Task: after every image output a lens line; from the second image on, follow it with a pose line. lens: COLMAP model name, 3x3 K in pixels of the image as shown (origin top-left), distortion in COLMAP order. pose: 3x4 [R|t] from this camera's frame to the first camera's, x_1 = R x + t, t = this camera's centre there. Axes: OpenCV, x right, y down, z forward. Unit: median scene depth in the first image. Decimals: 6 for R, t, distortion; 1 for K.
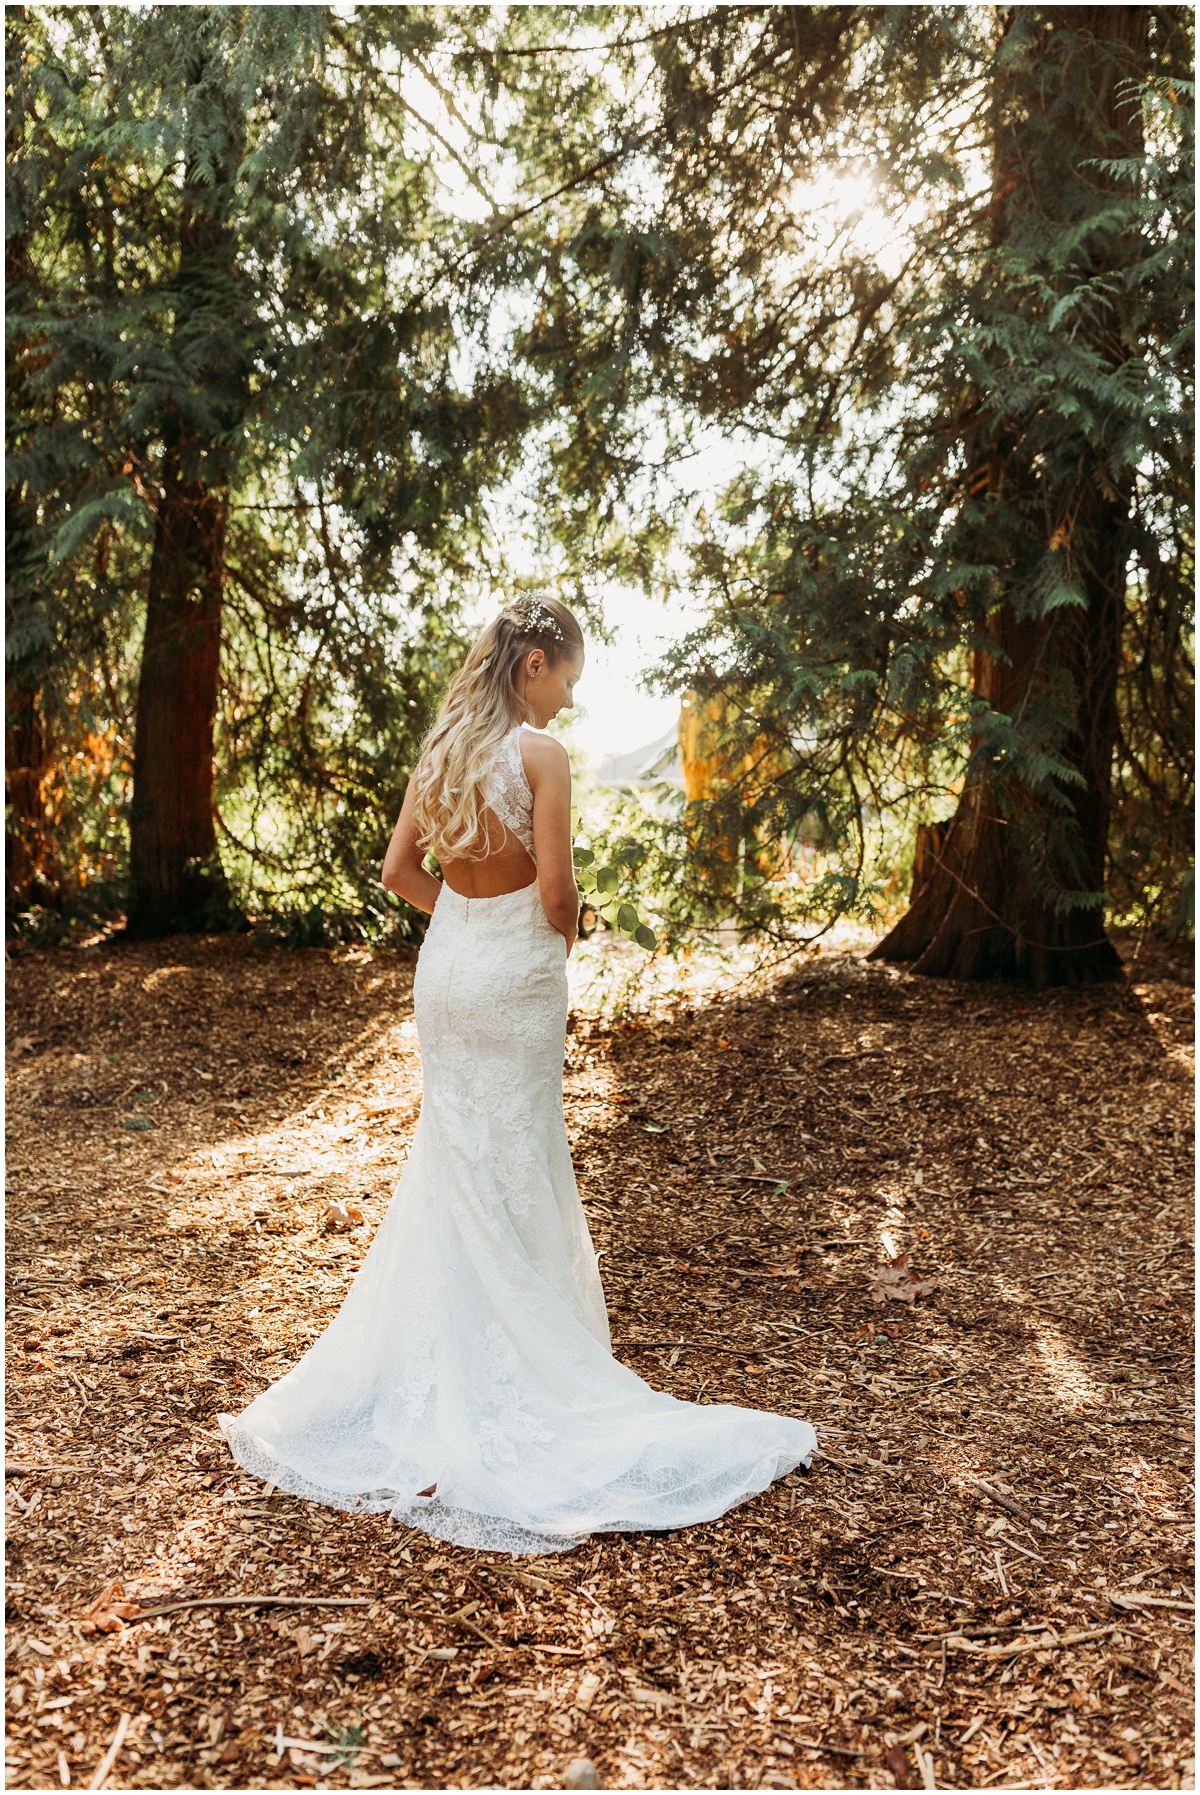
lens RADIAL K [[1775.9, 0, 600.0], [0, 1775.9, 897.5], [0, 0, 1]] dist [0.028173, -0.017932]
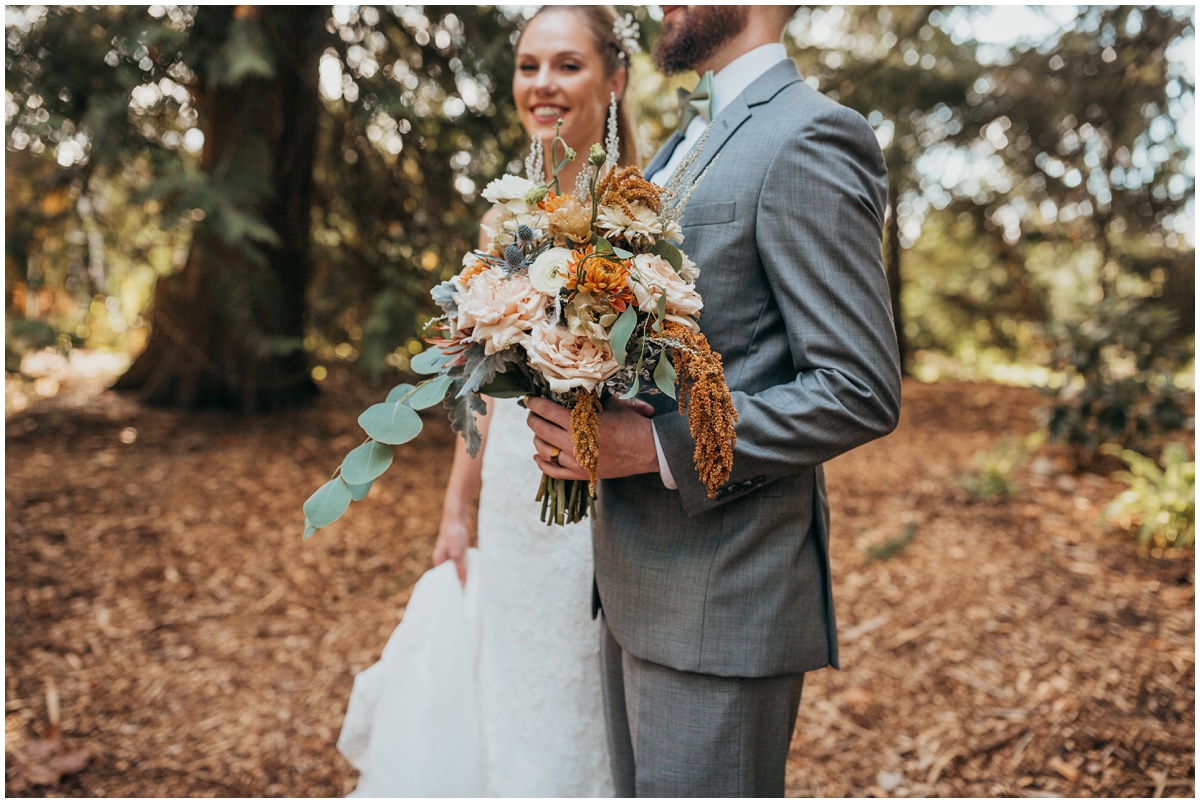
lens RADIAL K [[1187.2, 0, 600.0], [0, 1187.2, 401.5], [0, 0, 1]] dist [0.028173, -0.017932]
pose [[0.881422, -0.016729, 0.472033, 0.105426], [-0.012884, 0.998149, 0.059432, -0.011866], [-0.472153, -0.058467, 0.879575, 0.255361]]
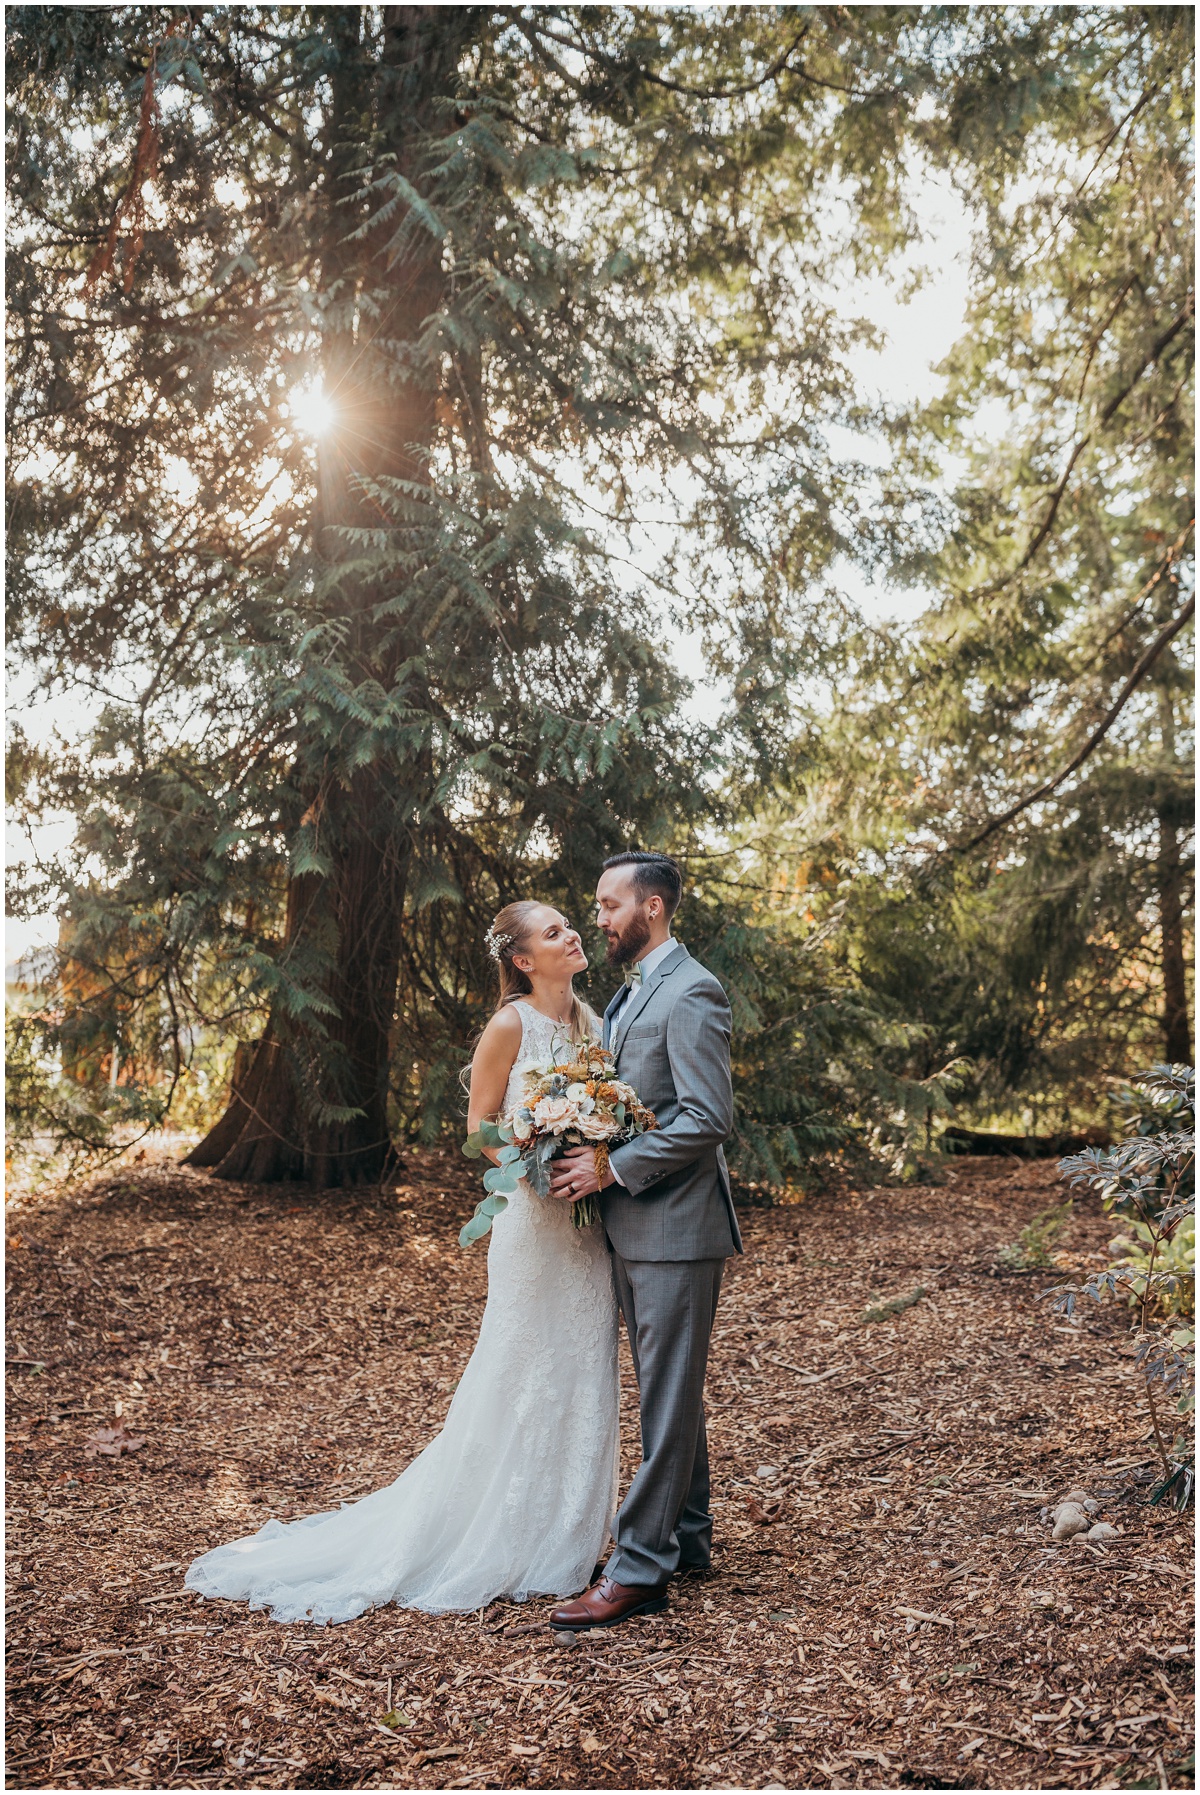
lens RADIAL K [[1775.9, 0, 600.0], [0, 1775.9, 897.5], [0, 0, 1]] dist [0.028173, -0.017932]
pose [[0.951047, 0.043784, 0.305929, 0.078237], [-0.008980, 0.993411, -0.114257, -0.008830], [-0.308916, 0.105917, 0.945173, -0.213785]]
